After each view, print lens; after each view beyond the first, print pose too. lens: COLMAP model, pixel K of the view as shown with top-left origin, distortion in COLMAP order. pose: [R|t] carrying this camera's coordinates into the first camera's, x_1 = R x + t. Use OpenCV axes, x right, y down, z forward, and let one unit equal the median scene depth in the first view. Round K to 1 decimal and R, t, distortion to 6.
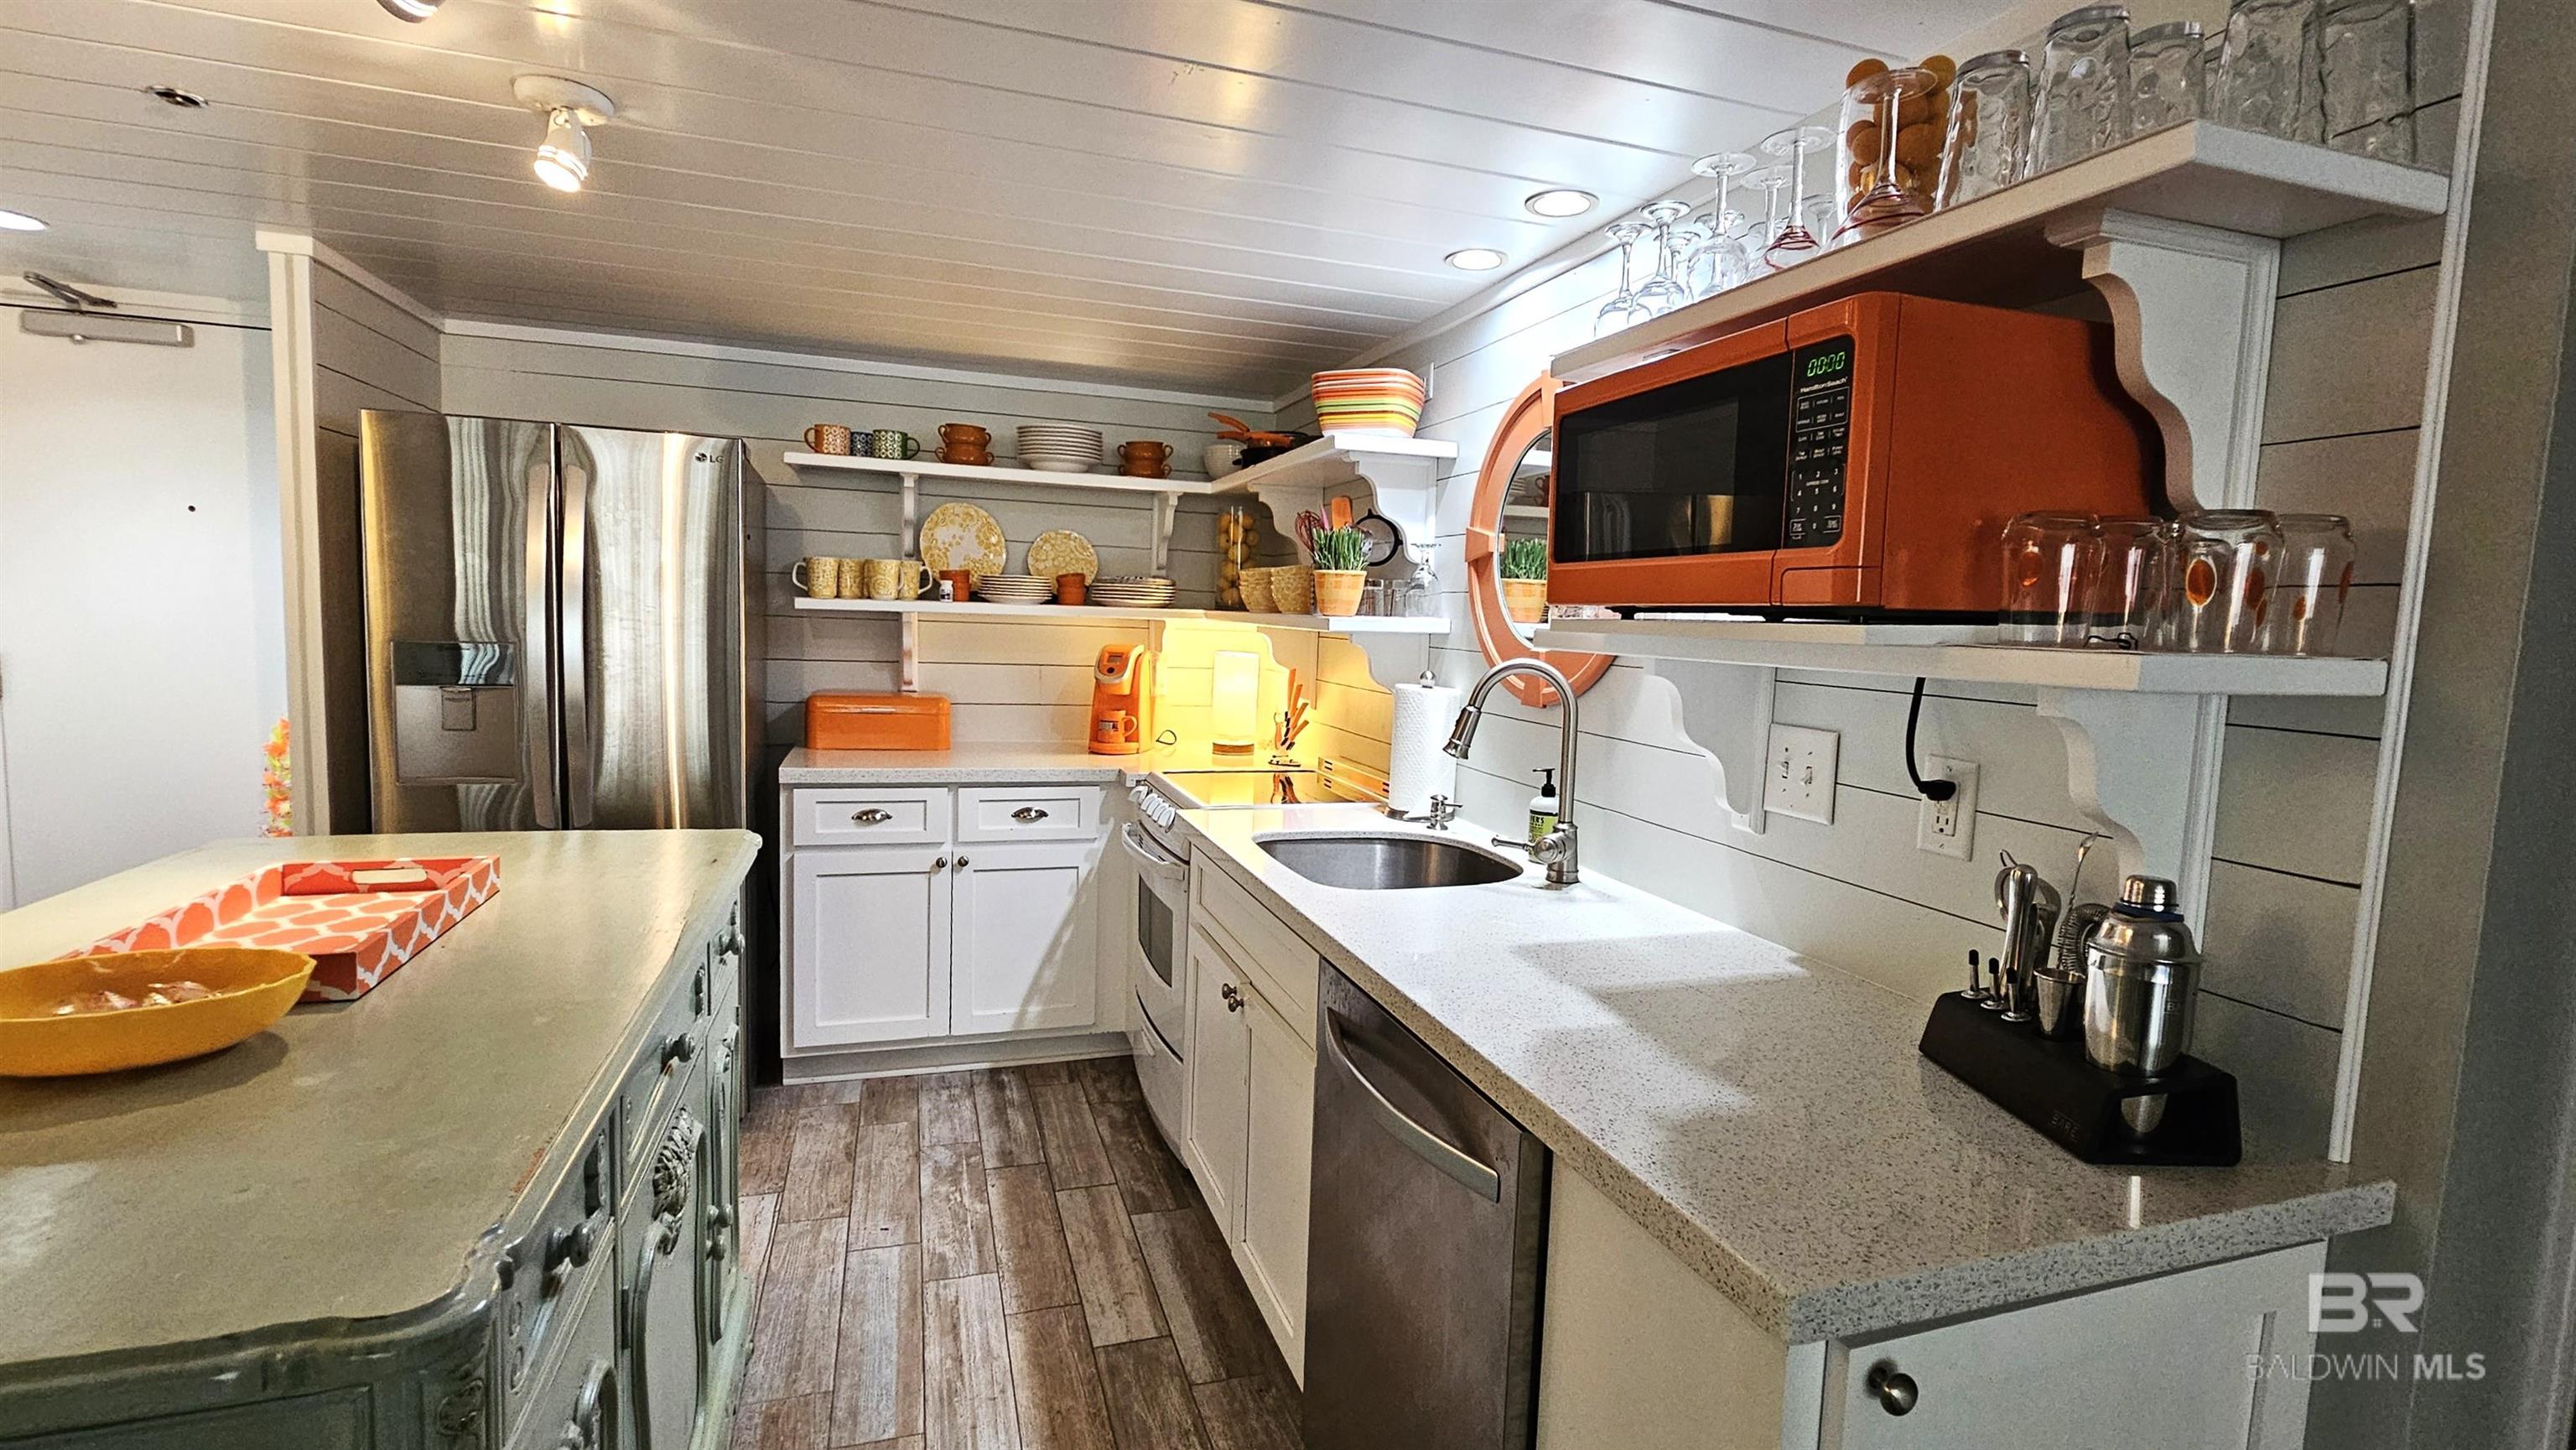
lens RADIAL K [[1158.0, 0, 1288.0], [0, 1158.0, 725.0], [0, 0, 1]] dist [0.003758, -0.000014]
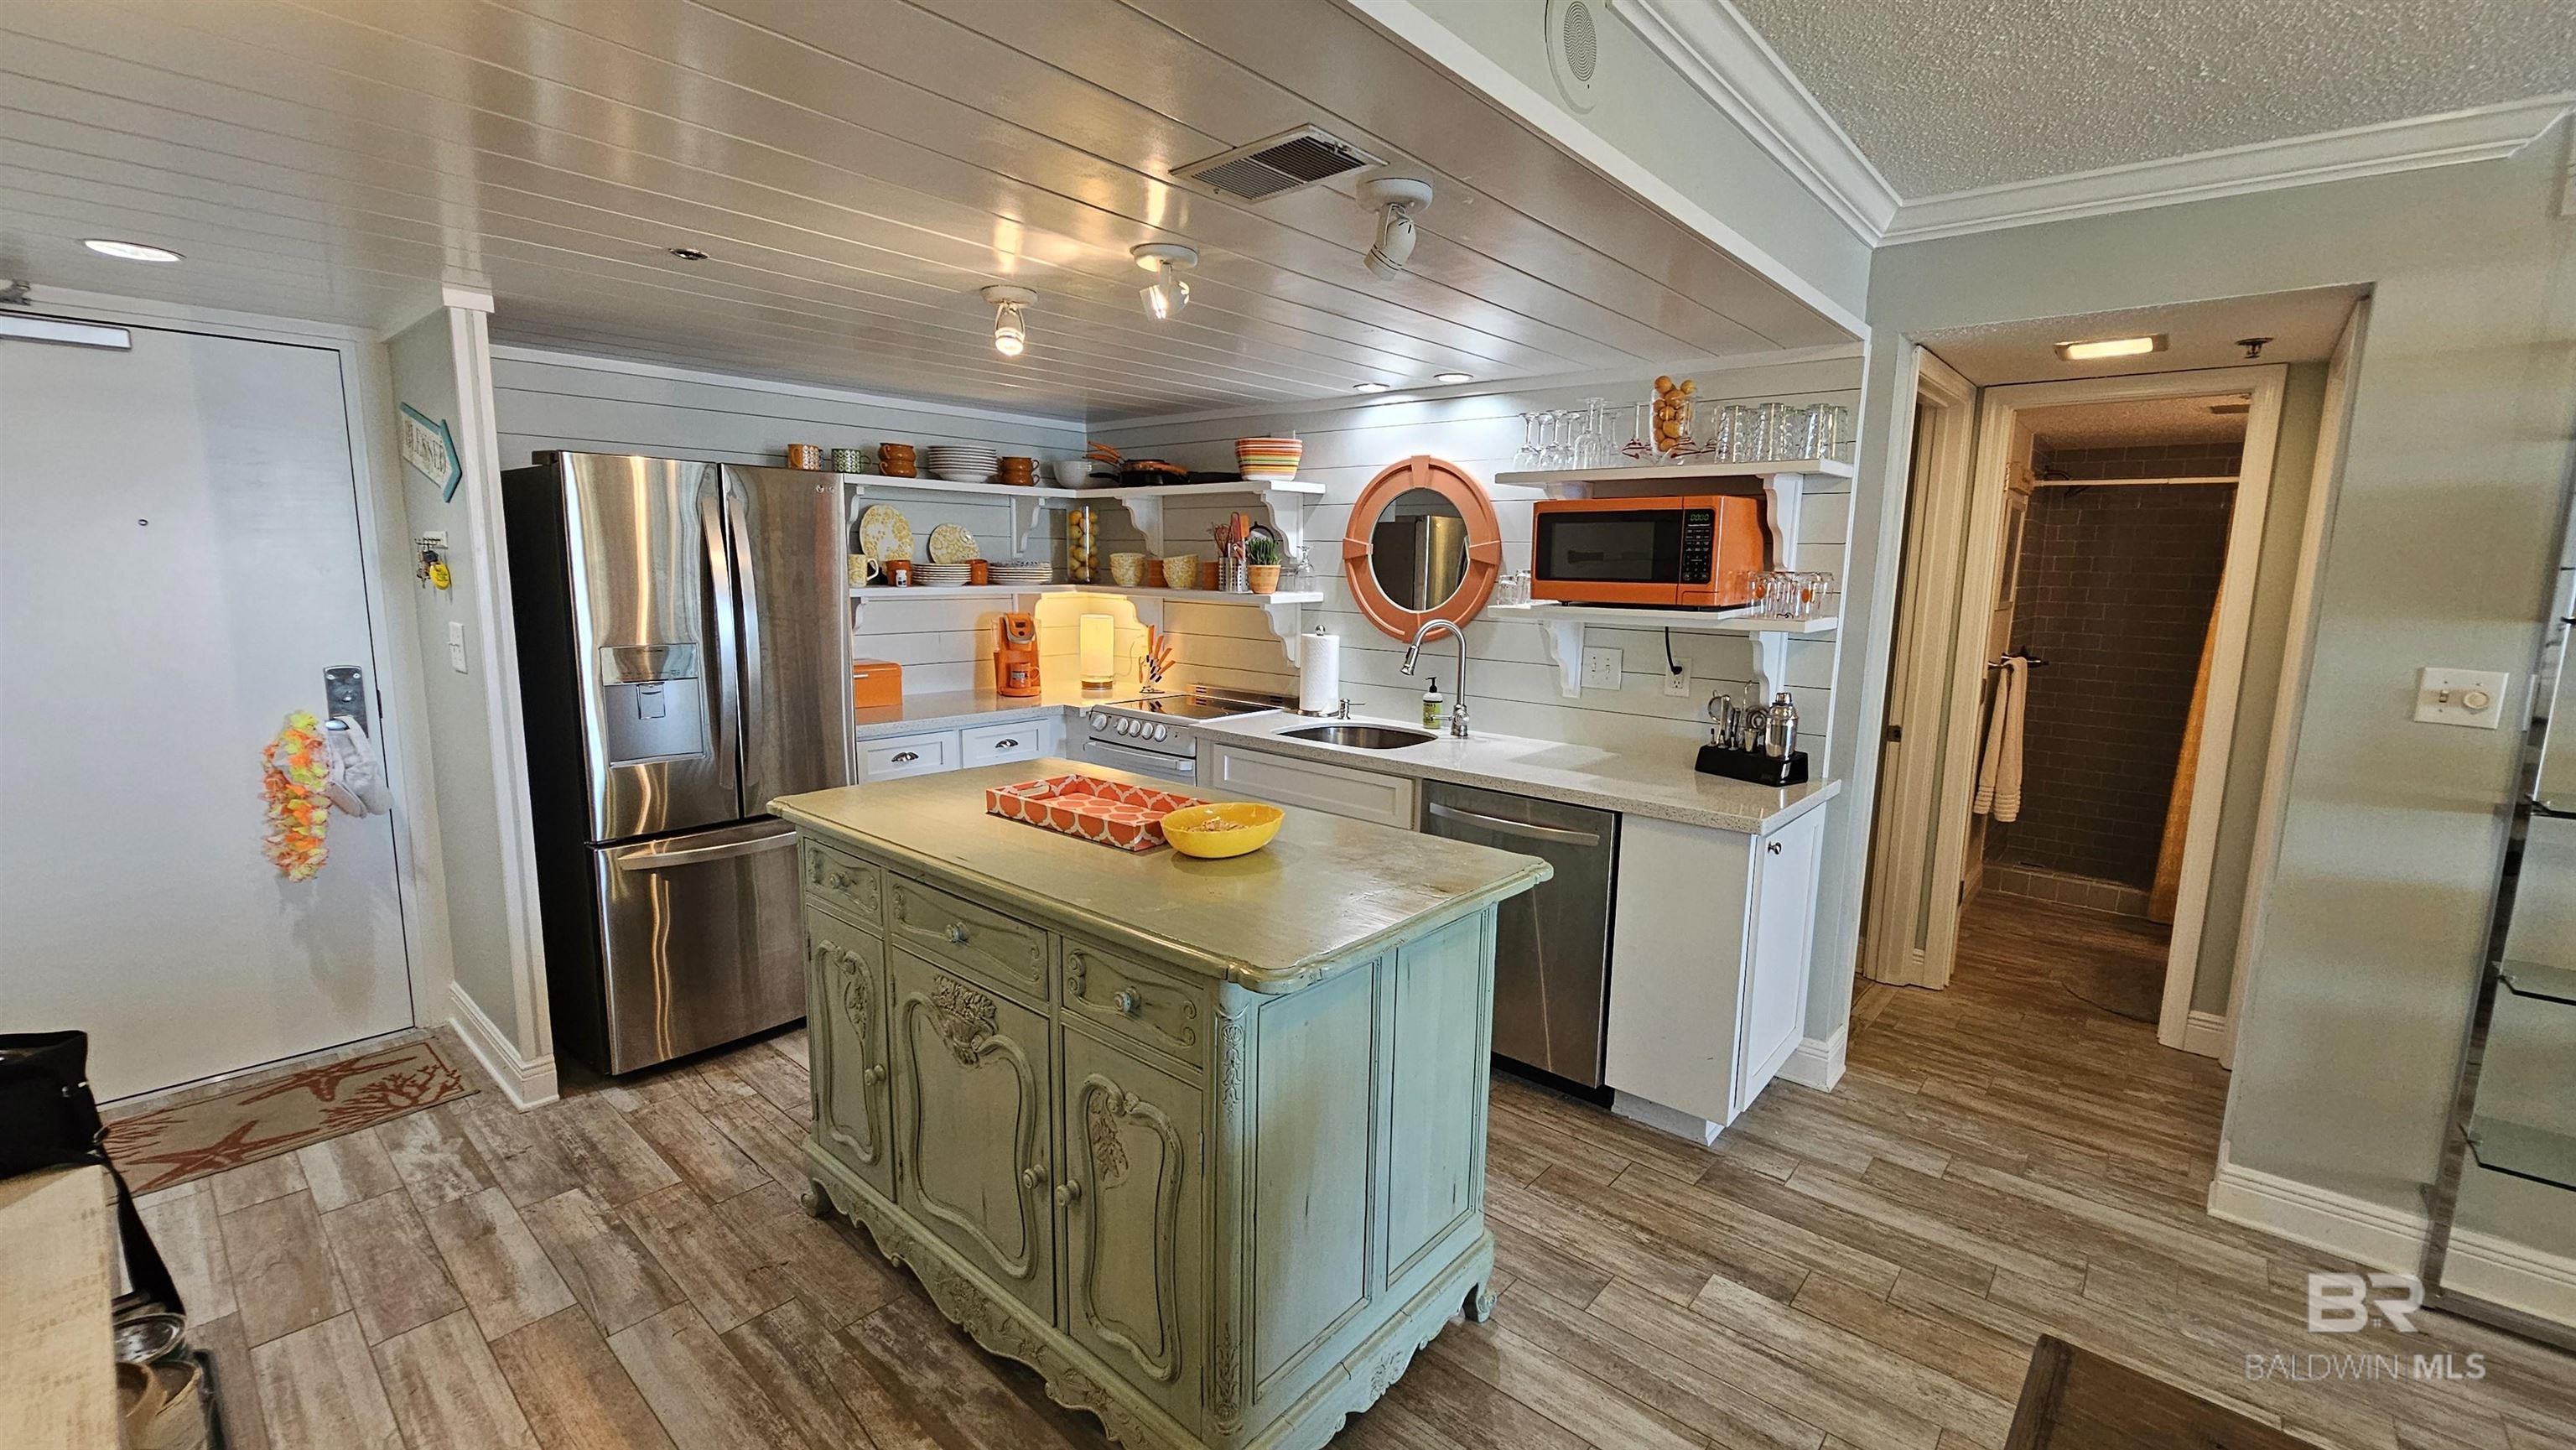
lens RADIAL K [[1048.8, 0, 1288.0], [0, 1048.8, 725.0], [0, 0, 1]] dist [-0.002467, -0.000095]
pose [[0.863521, -0.098889, 0.494522, -0.550669], [0.063057, 0.994063, 0.088673, -0.033669], [-0.500355, -0.045388, 0.864630, -0.225992]]
